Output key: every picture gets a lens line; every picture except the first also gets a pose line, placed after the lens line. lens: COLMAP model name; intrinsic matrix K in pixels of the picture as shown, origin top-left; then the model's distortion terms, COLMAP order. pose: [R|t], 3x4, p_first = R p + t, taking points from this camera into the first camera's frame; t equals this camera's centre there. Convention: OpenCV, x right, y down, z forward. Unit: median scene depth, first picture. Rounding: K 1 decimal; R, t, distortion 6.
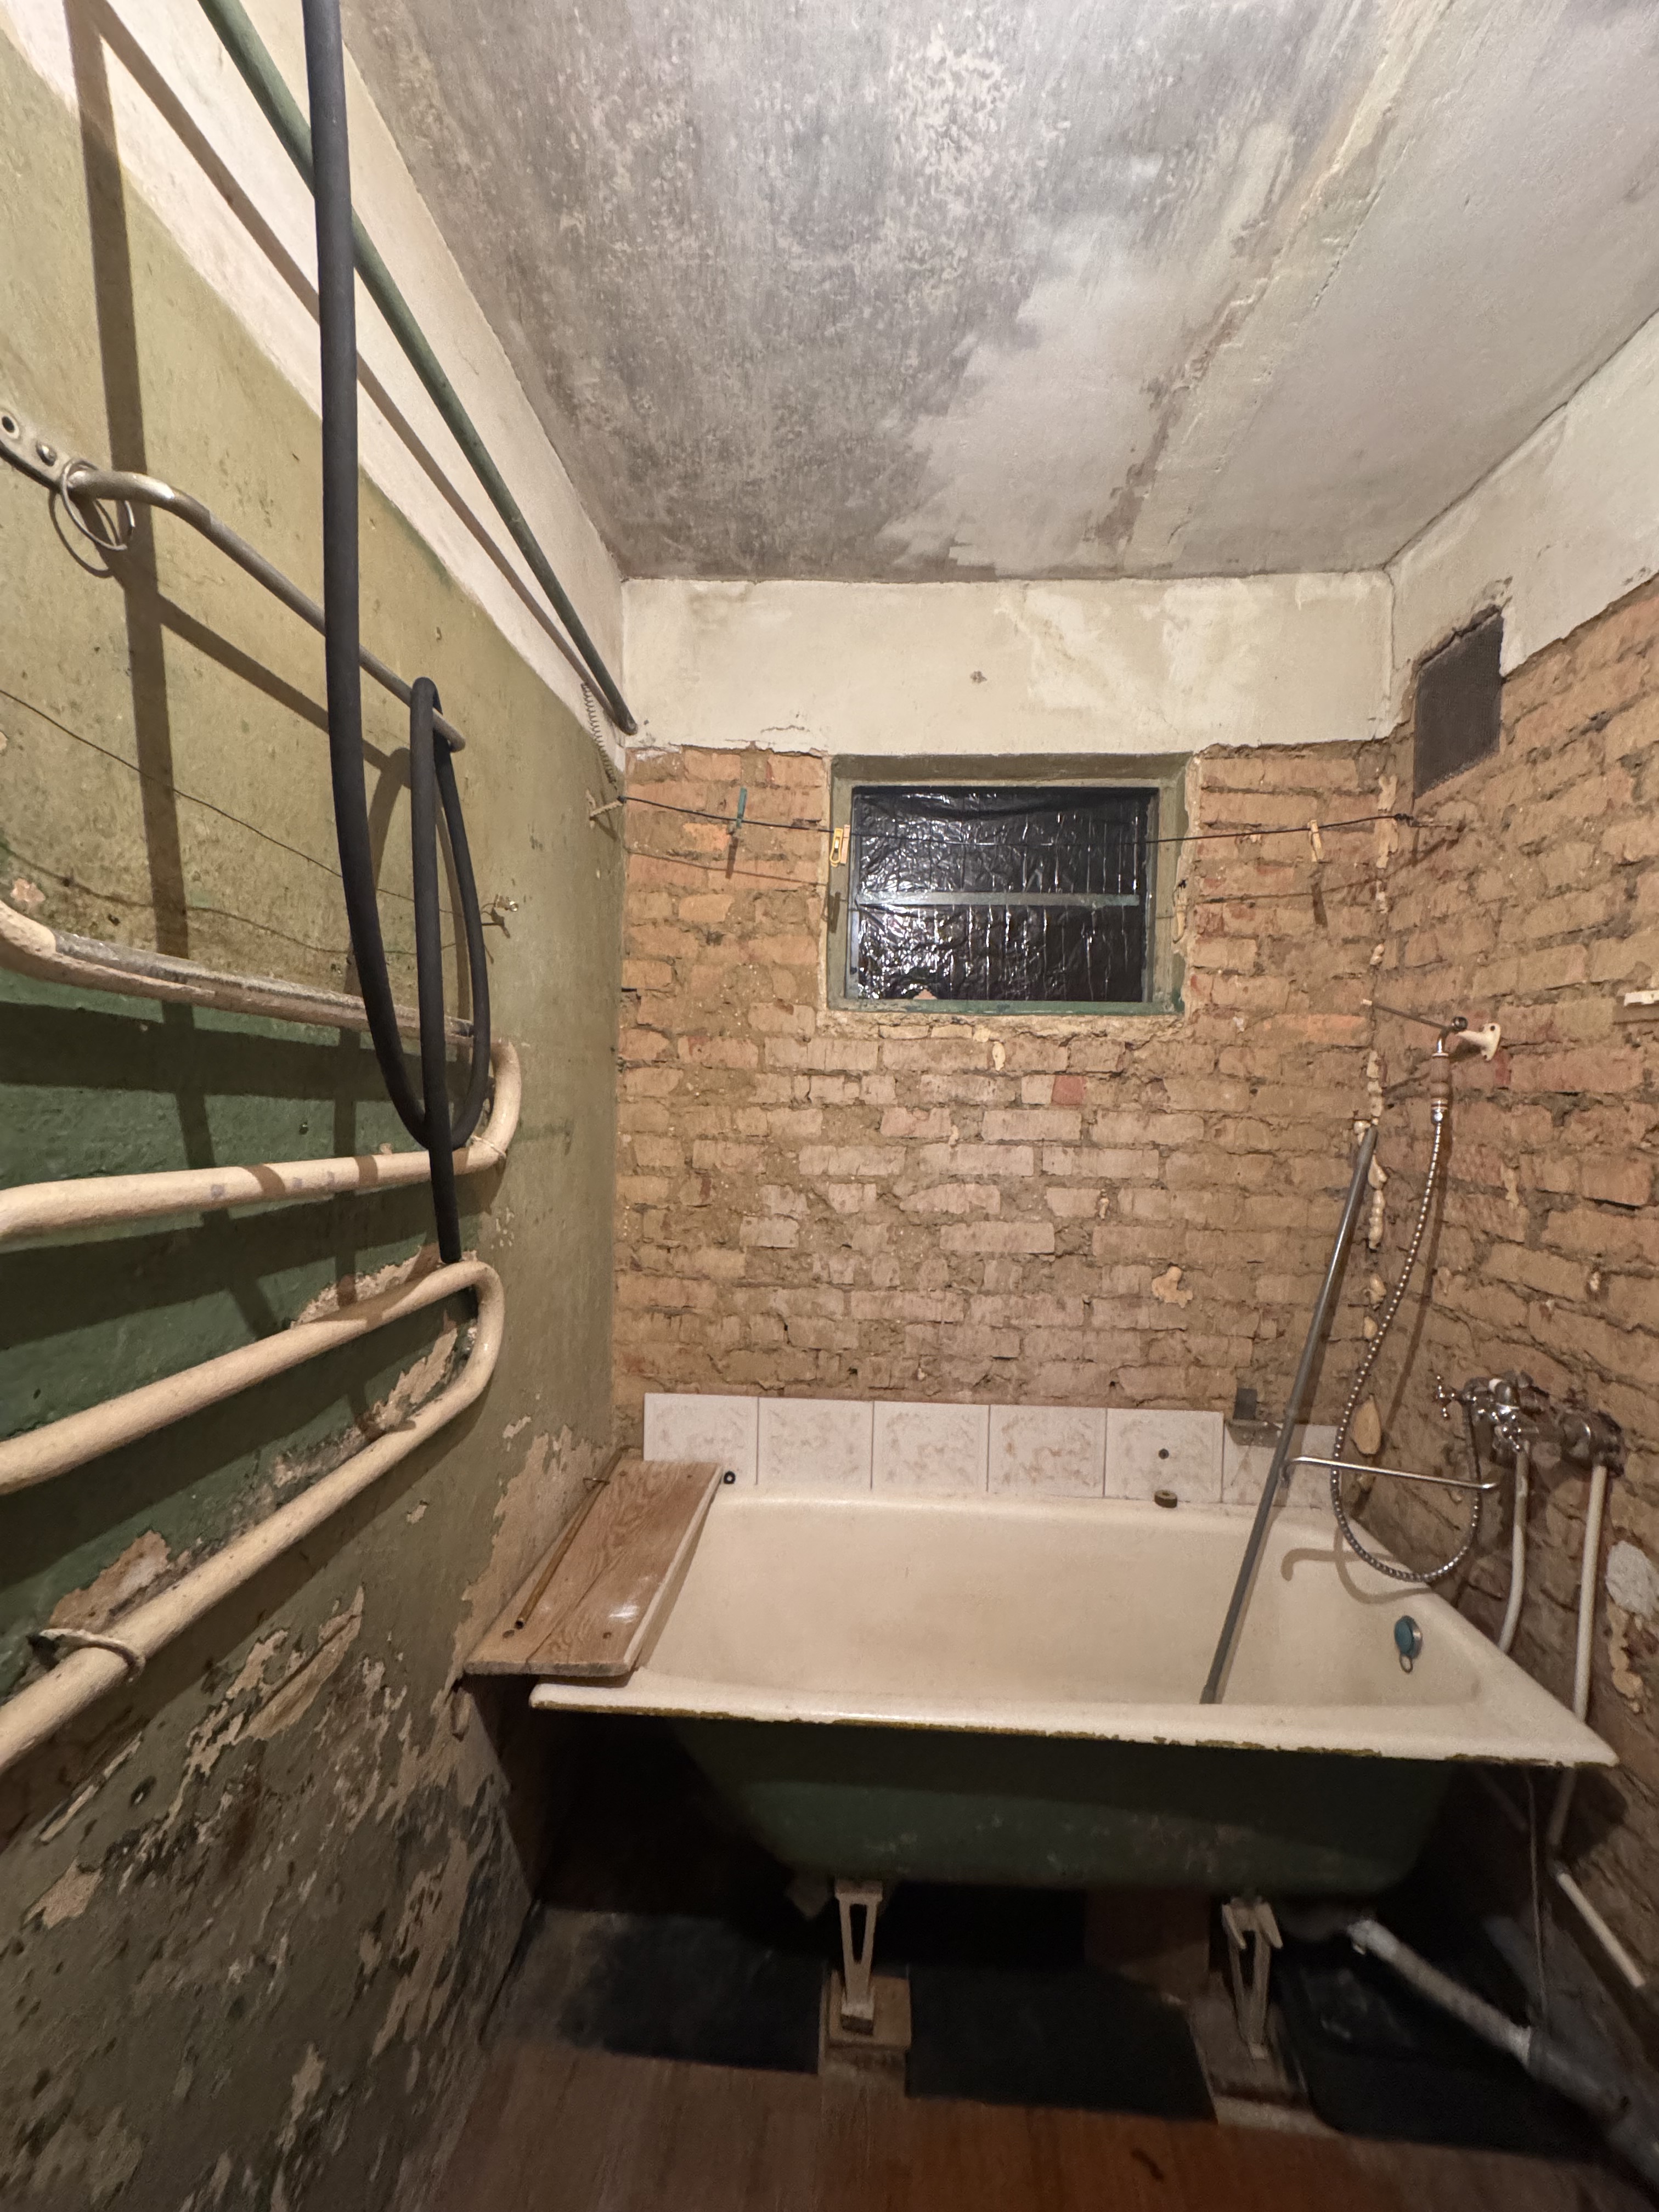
lens RADIAL K [[876.4, 0, 834.7], [0, 876.4, 1102.2], [0, 0, 1]] dist [-0.002208, 0.000428]
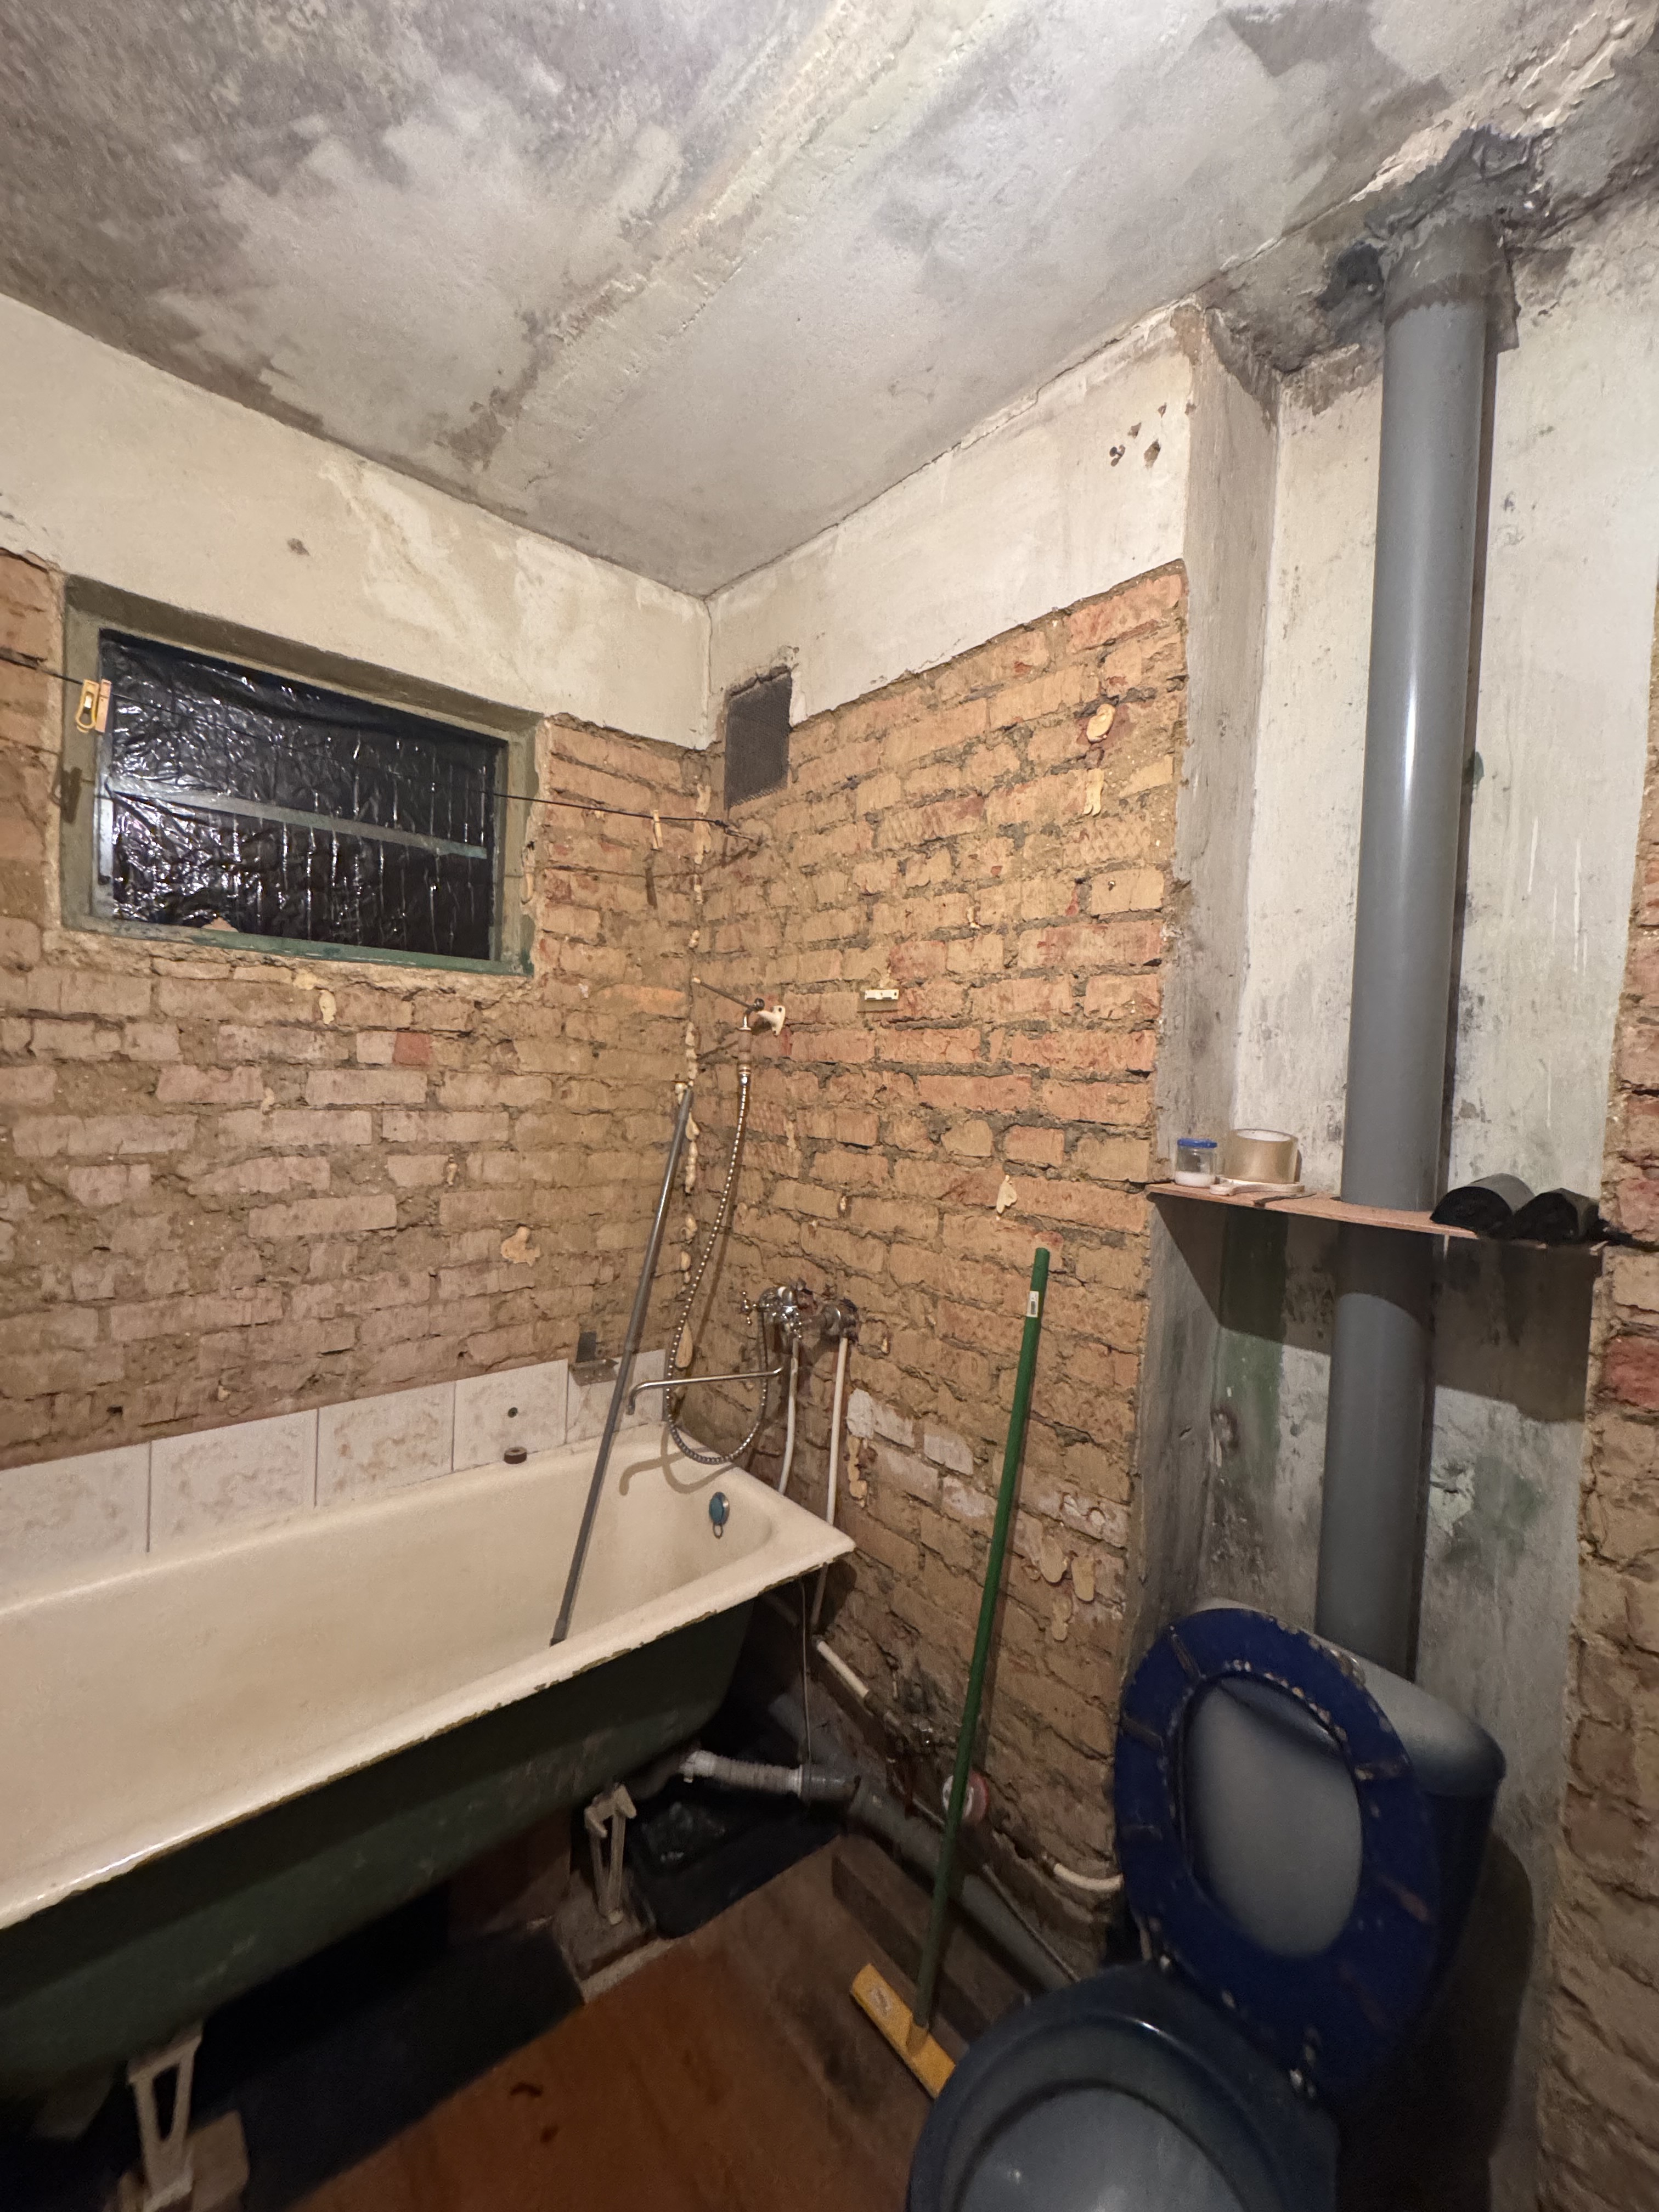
lens RADIAL K [[876.4, 0, 825.0], [0, 876.4, 1101.5], [0, 0, 1]] dist [-0.002208, 0.000428]
pose [[0.724208, -0.014216, 0.689435, -0.067690], [-0.018340, 0.999037, 0.039864, -0.004200], [-0.689338, -0.041514, 0.723250, 0.044330]]
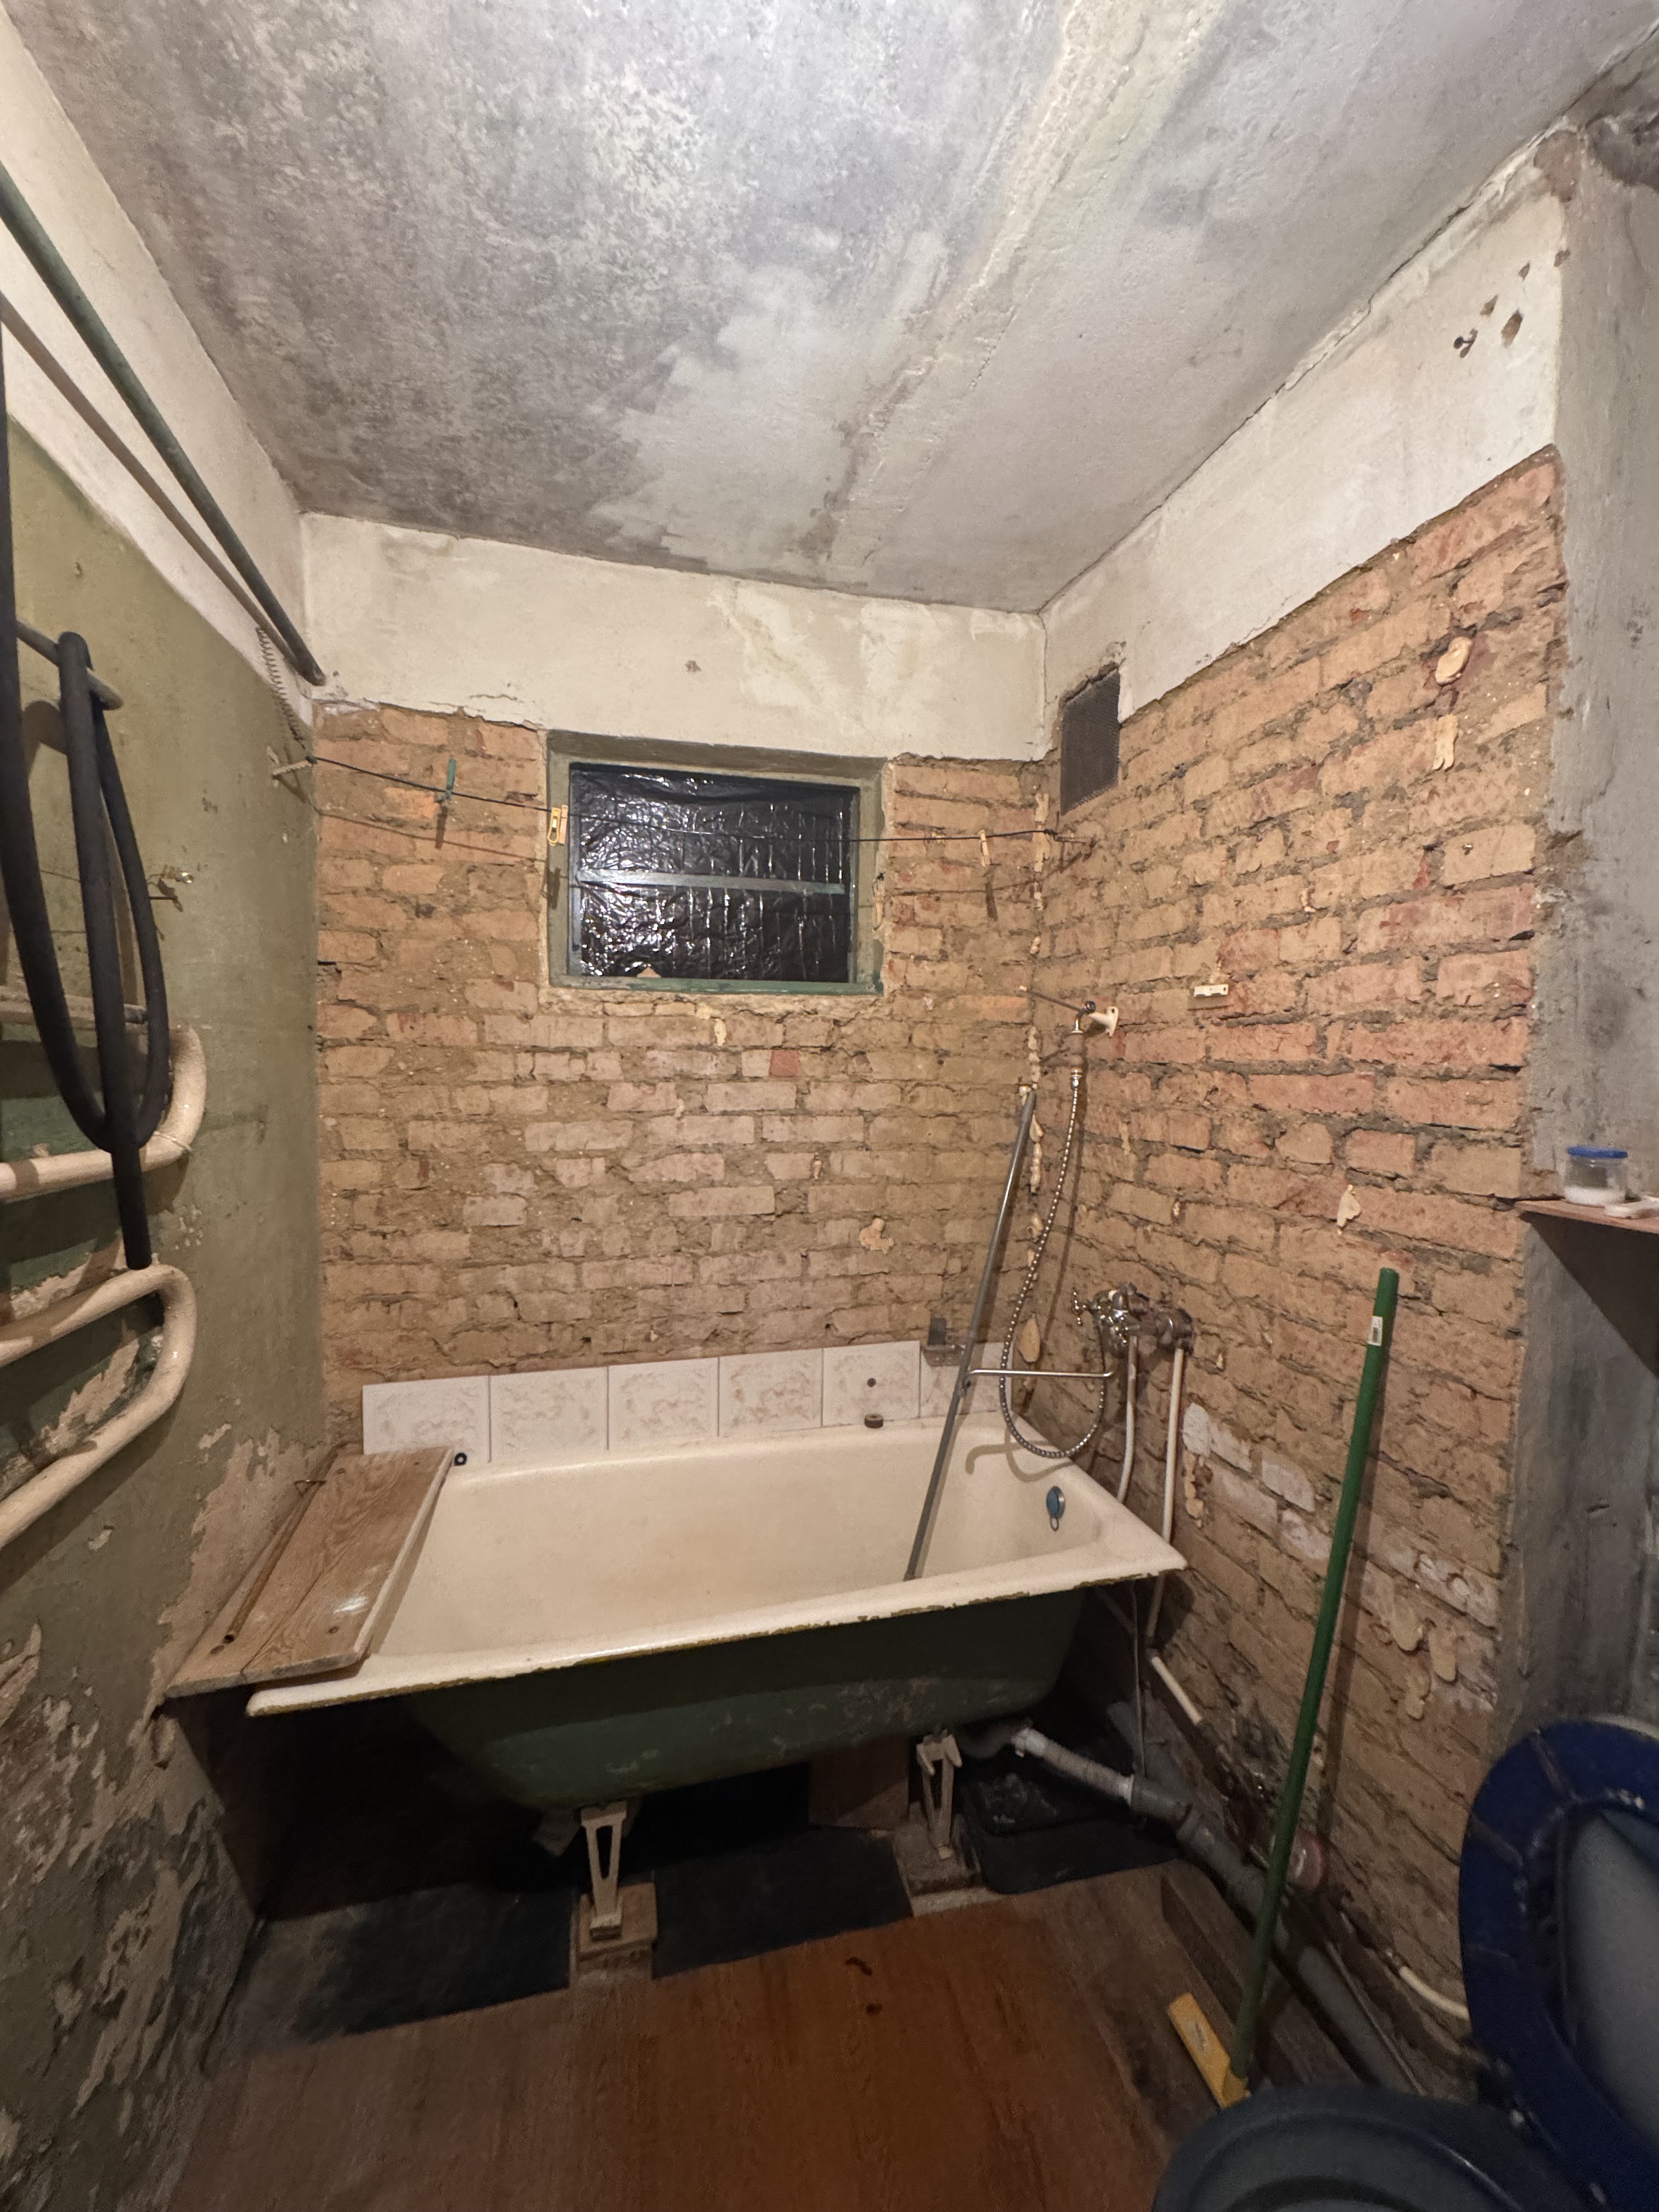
lens RADIAL K [[876.4, 0, 831.3], [0, 876.4, 1100.6], [0, 0, 1]] dist [-0.002208, 0.000428]
pose [[0.955880, -0.027774, 0.292443, 0.003616], [0.016040, 0.998970, 0.042444, -0.016333], [-0.293320, -0.035881, 0.955341, -0.073027]]
